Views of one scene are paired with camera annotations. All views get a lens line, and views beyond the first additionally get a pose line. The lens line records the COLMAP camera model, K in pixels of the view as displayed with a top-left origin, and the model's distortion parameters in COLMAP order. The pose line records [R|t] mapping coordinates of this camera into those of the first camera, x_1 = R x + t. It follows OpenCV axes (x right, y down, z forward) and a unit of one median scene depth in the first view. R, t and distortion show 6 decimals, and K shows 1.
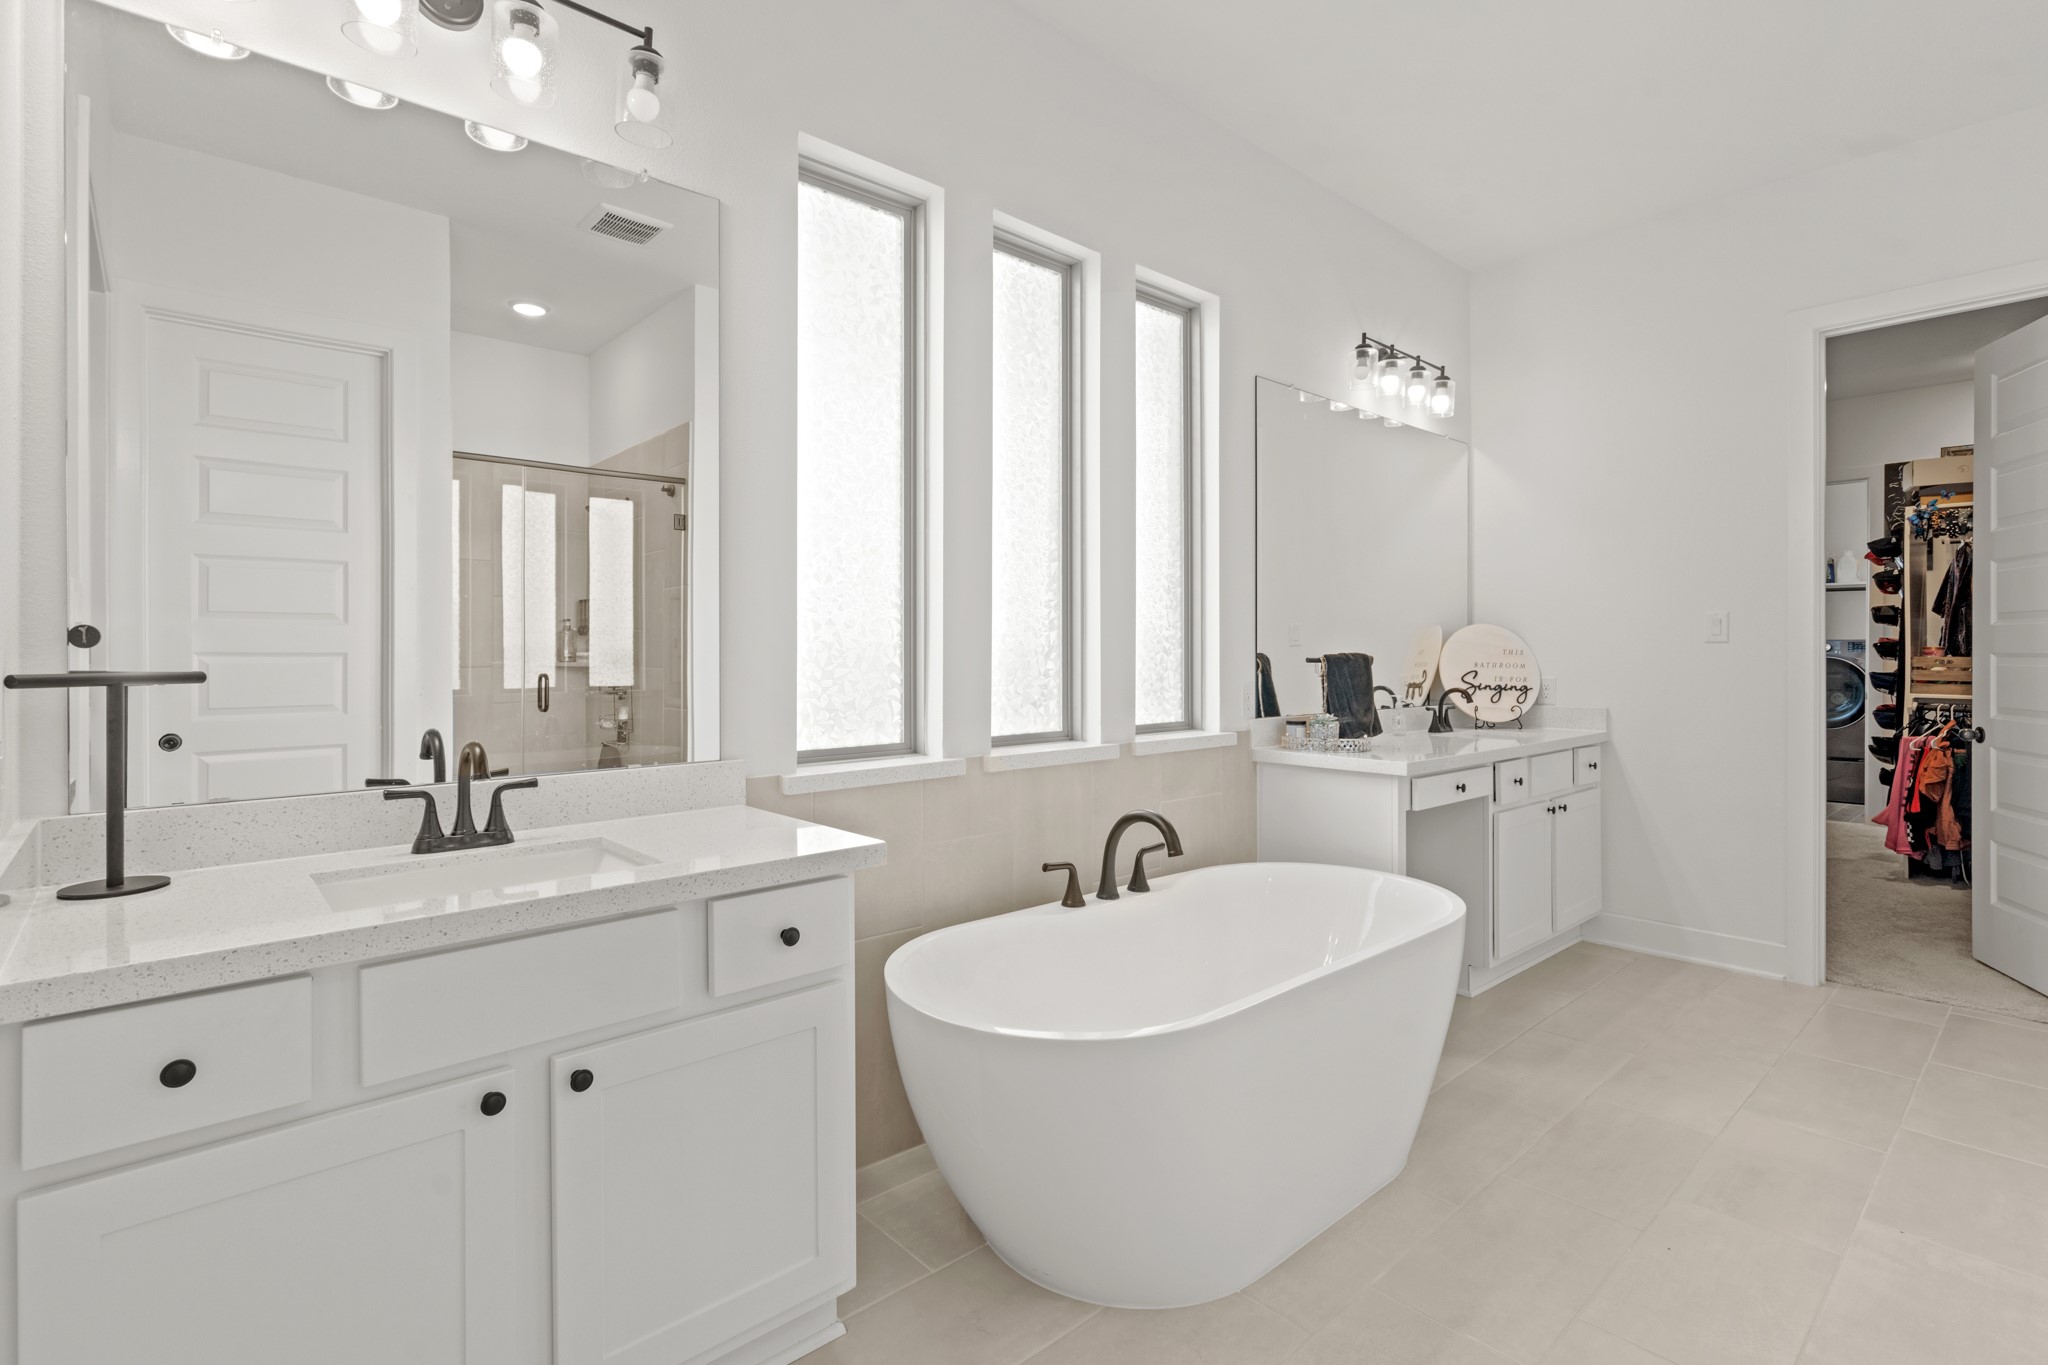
lens RADIAL K [[972.2, 0, 1024.4], [0, 972.2, 655.3], [0, 0, 1]] dist [-0.004934, 0.000621]
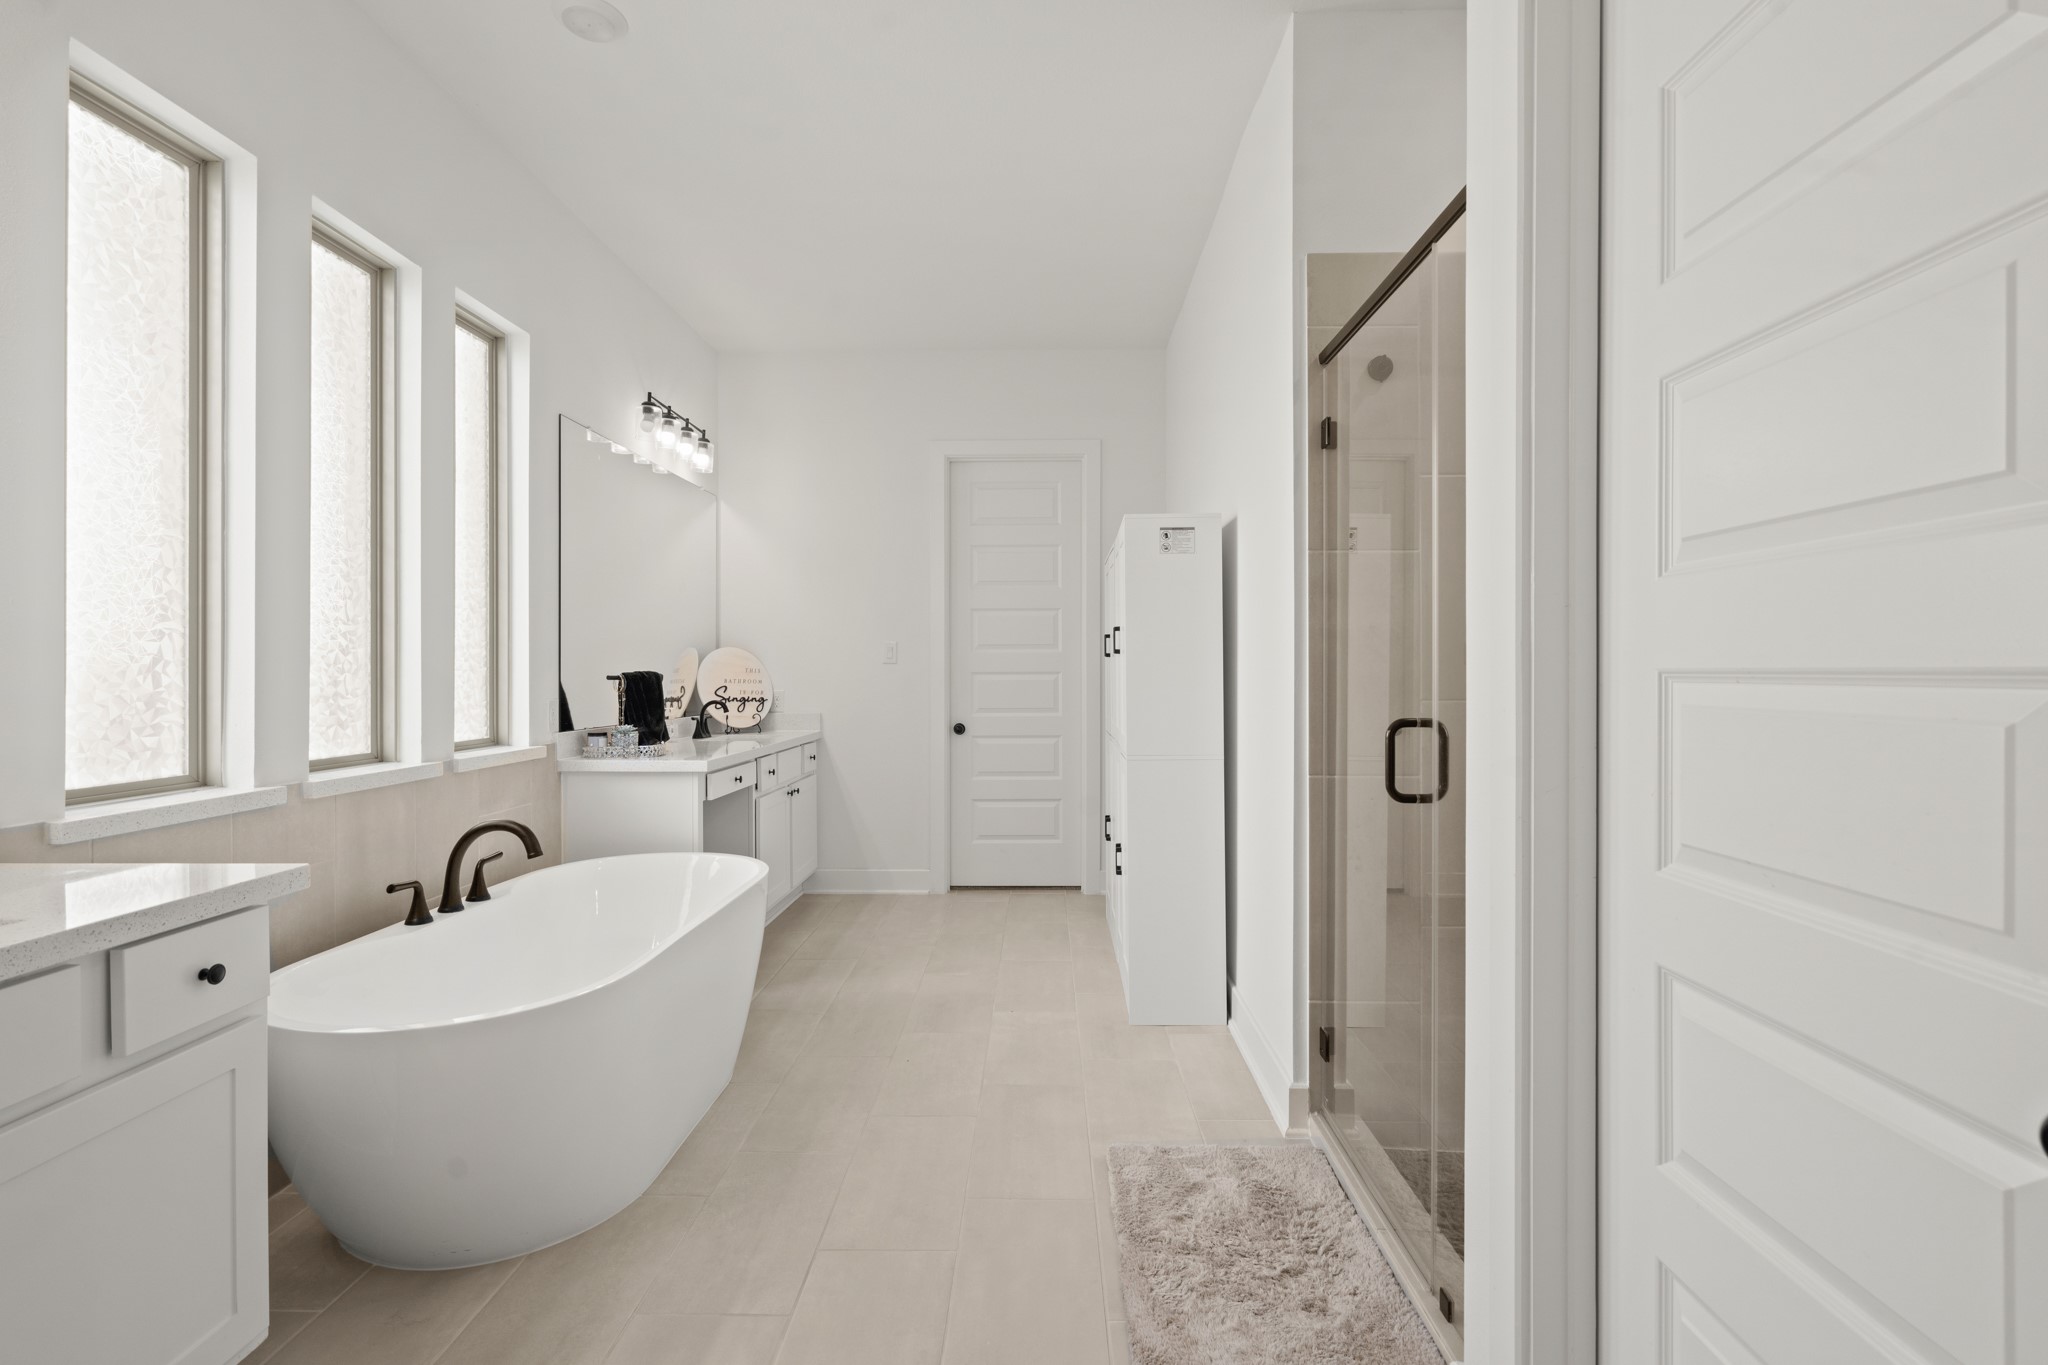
lens RADIAL K [[931.1, 0, 1019.7], [0, 931.1, 671.7], [0, 0, 1]] dist [-0.000513, 0.000346]
pose [[0.688474, -0.000020, 0.725261, -0.163545], [0.001239, 0.999999, -0.001149, 0.000151], [-0.725260, 0.001689, 0.688473, -0.081925]]
